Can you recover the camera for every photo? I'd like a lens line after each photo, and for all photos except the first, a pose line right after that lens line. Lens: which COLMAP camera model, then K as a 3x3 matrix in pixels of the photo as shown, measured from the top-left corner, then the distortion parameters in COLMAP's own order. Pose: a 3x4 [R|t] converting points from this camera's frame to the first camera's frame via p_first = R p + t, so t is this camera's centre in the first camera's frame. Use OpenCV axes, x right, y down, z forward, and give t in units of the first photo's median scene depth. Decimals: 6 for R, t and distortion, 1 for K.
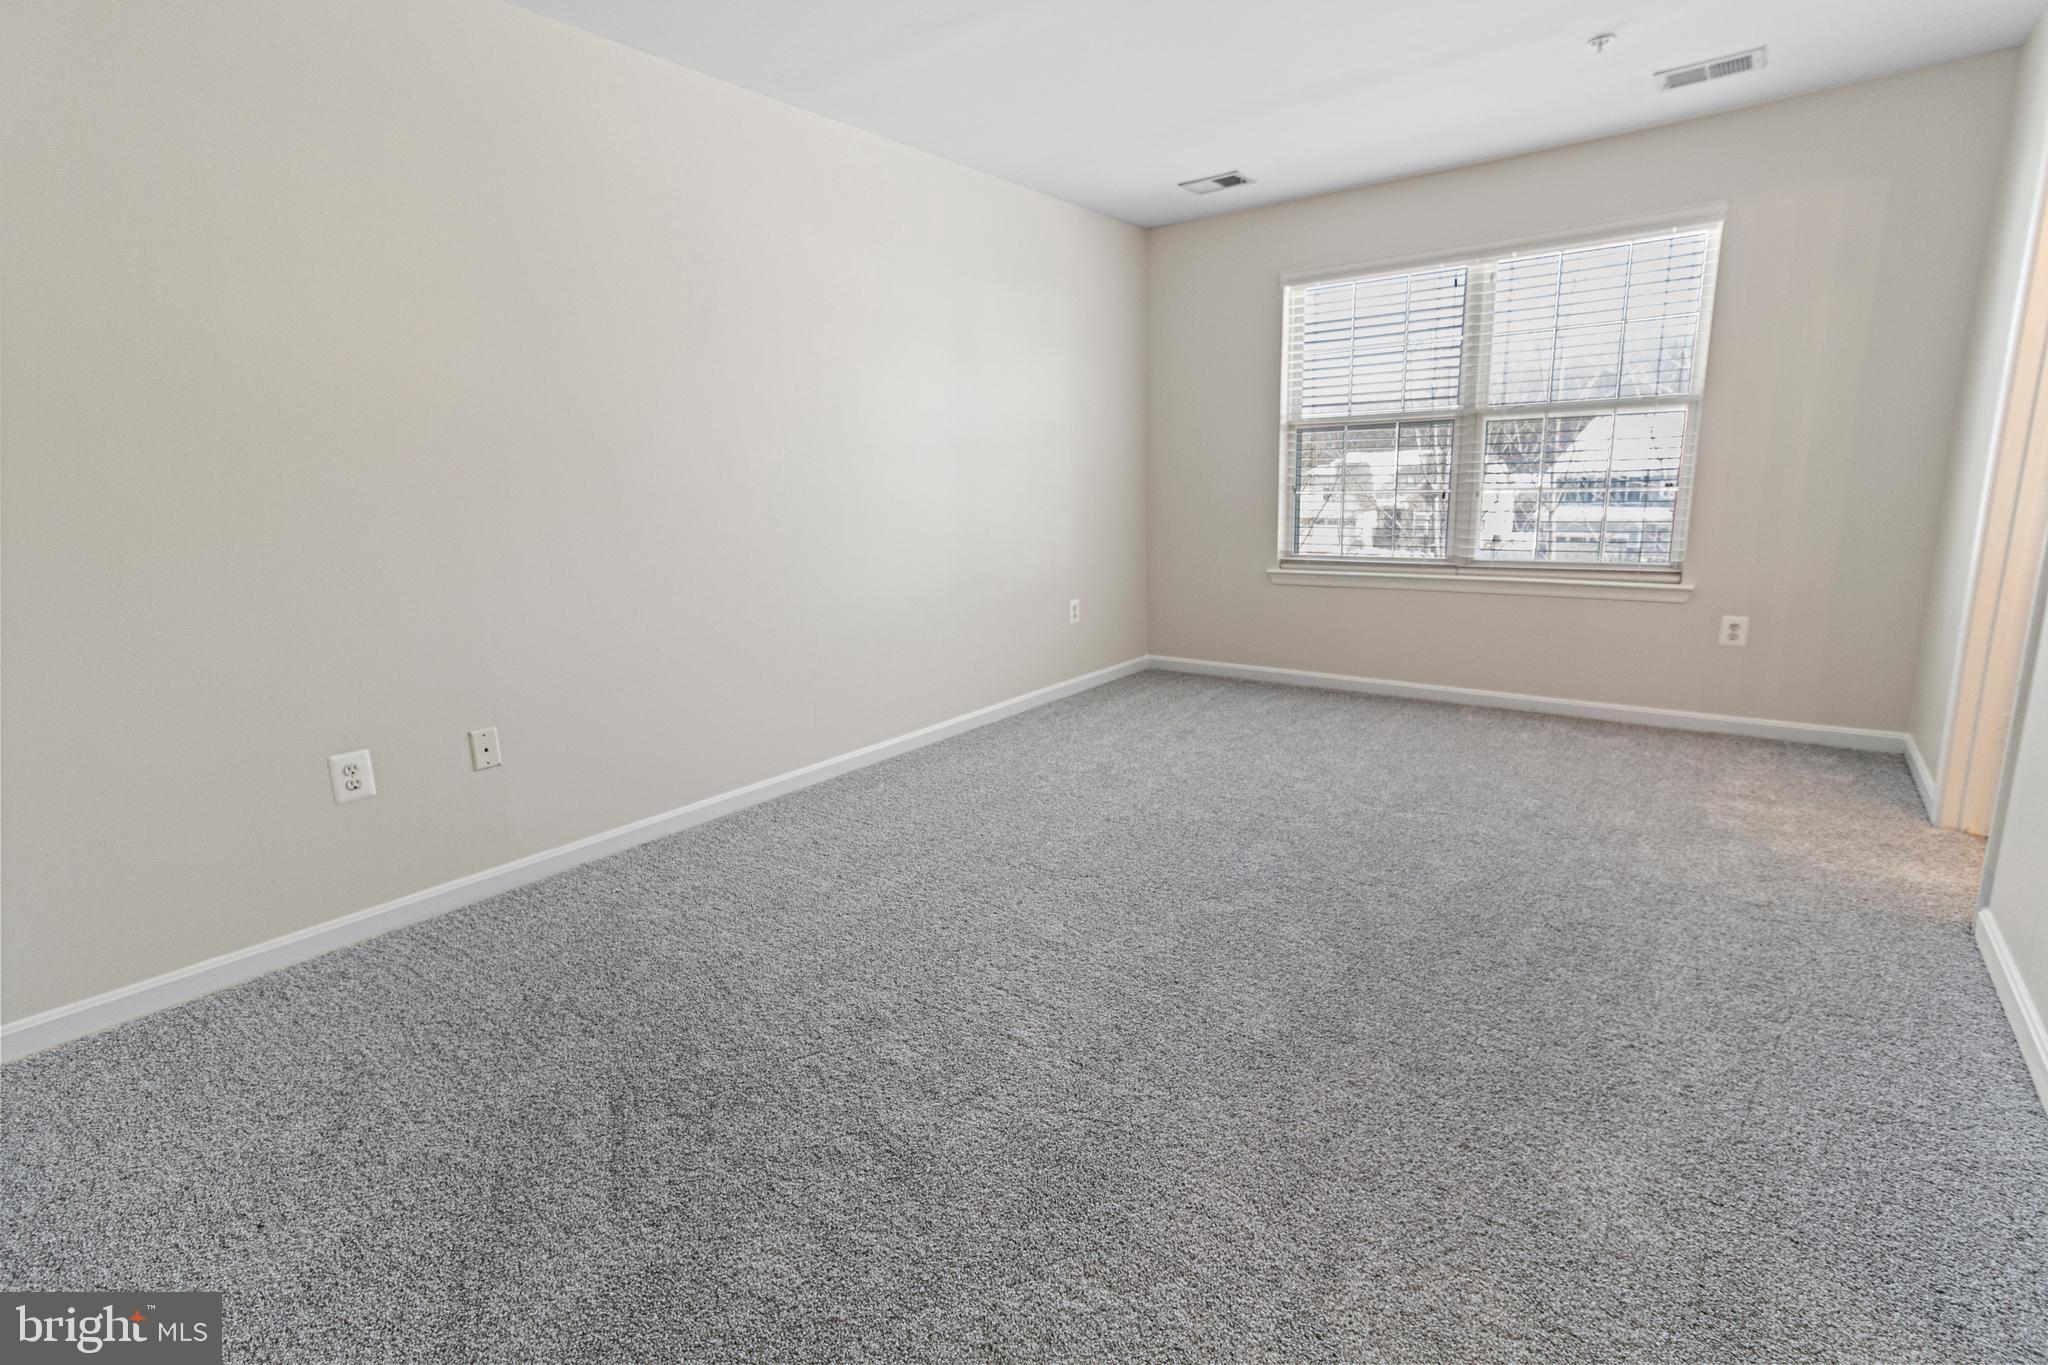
lens RADIAL K [[946.2, 0, 1046.4], [0, 946.2, 673.6], [0, 0, 1]] dist [-0.000198, -0.000148]
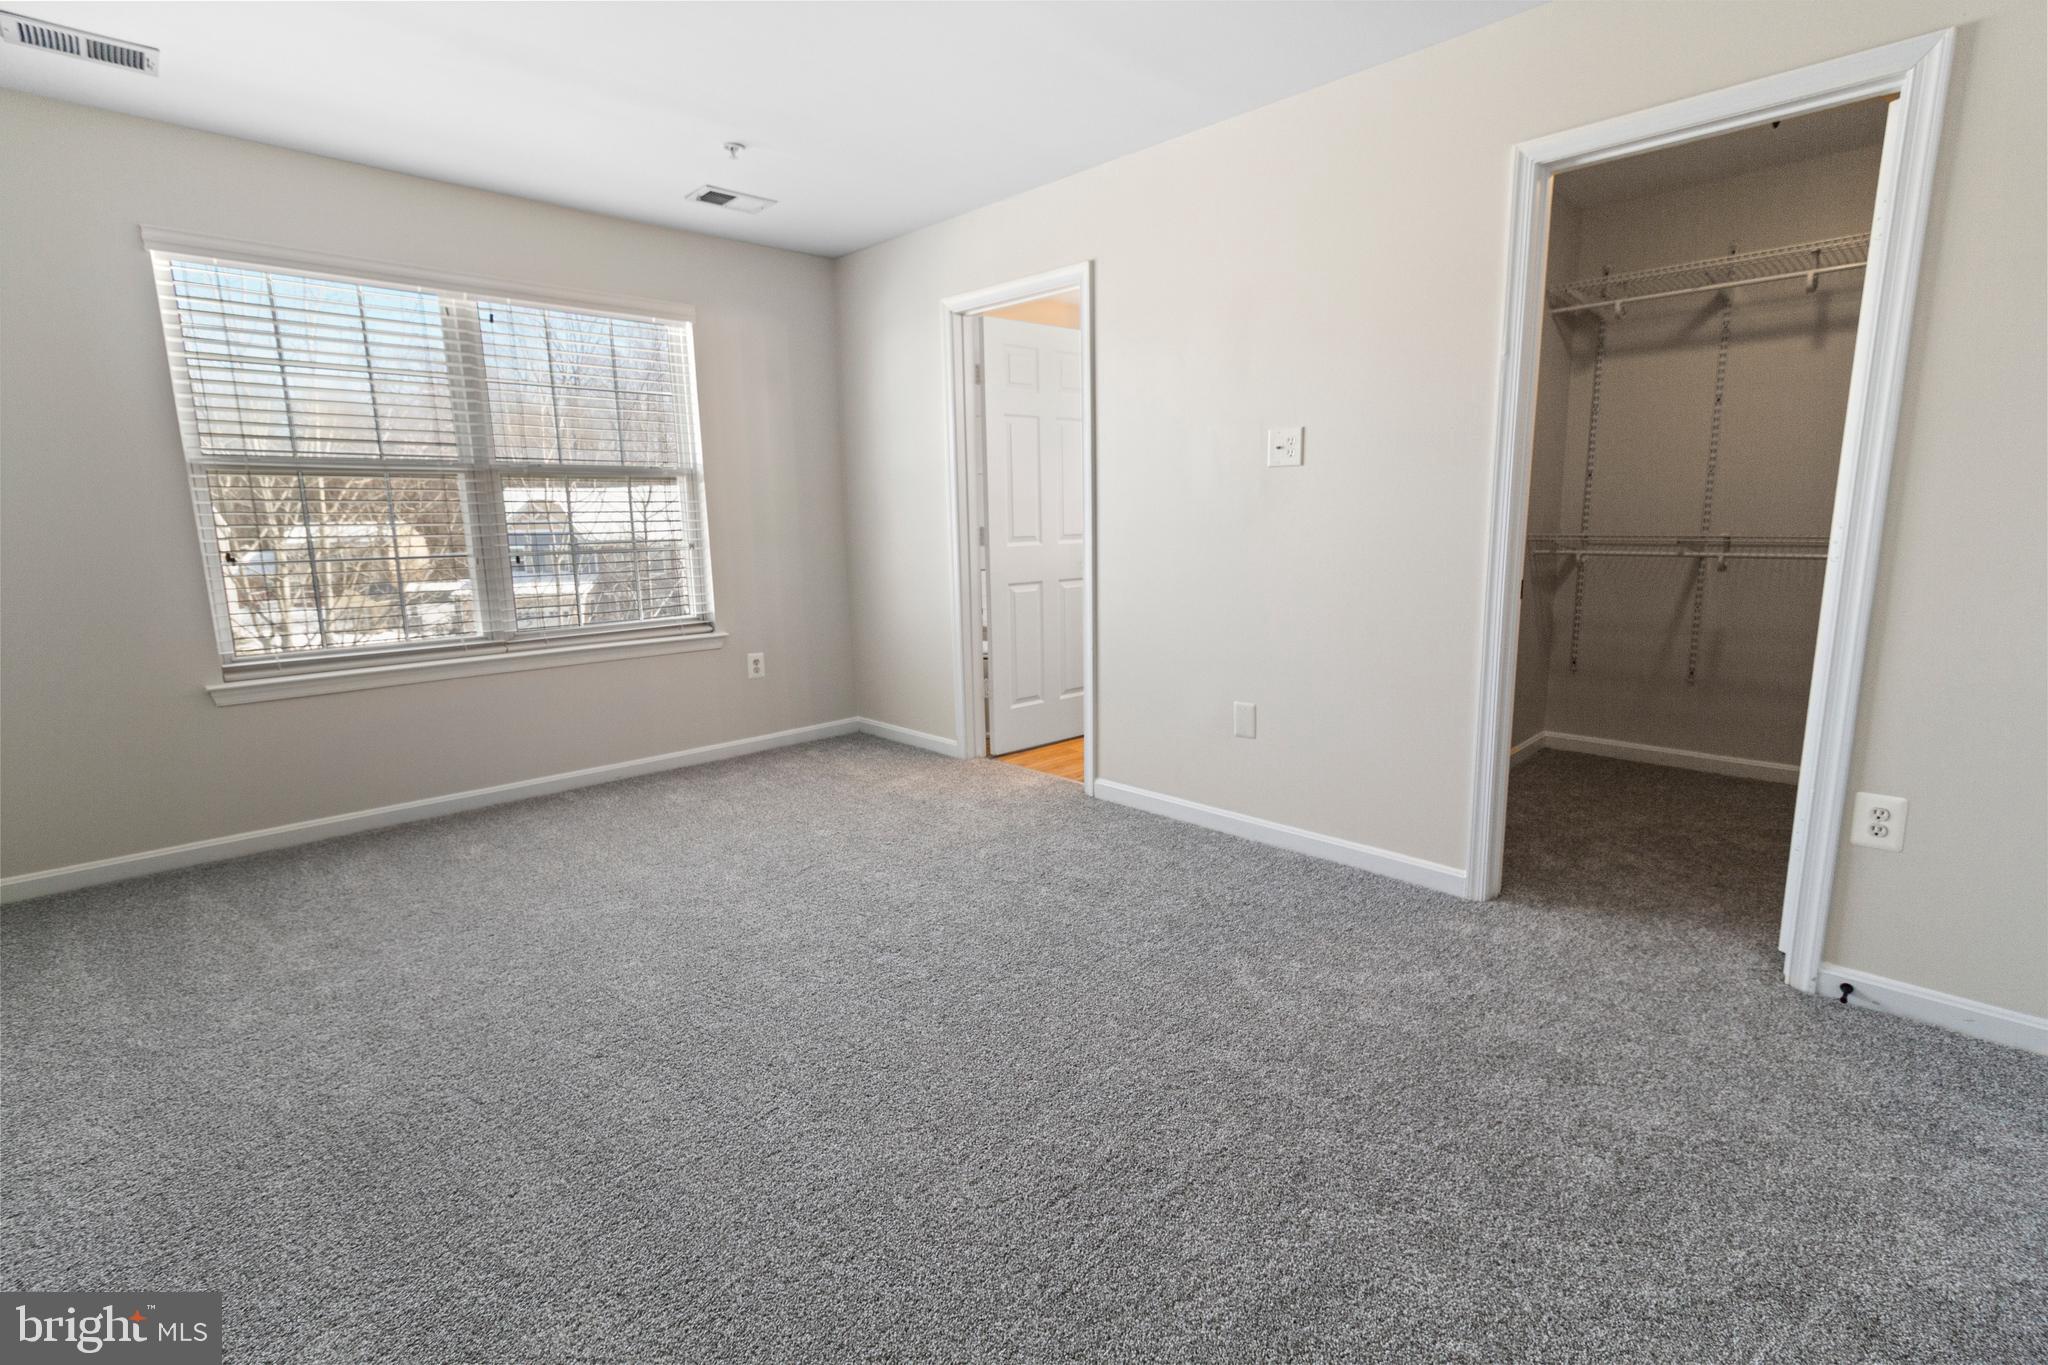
lens RADIAL K [[946.2, 0, 1046.4], [0, 946.2, 673.6], [0, 0, 1]] dist [-0.000198, -0.000148]
pose [[0.129490, -0.140151, 0.981626, -0.394412], [0.210508, 0.971281, 0.110905, -0.086494], [-0.968978, 0.192279, 0.155274, 0.433025]]
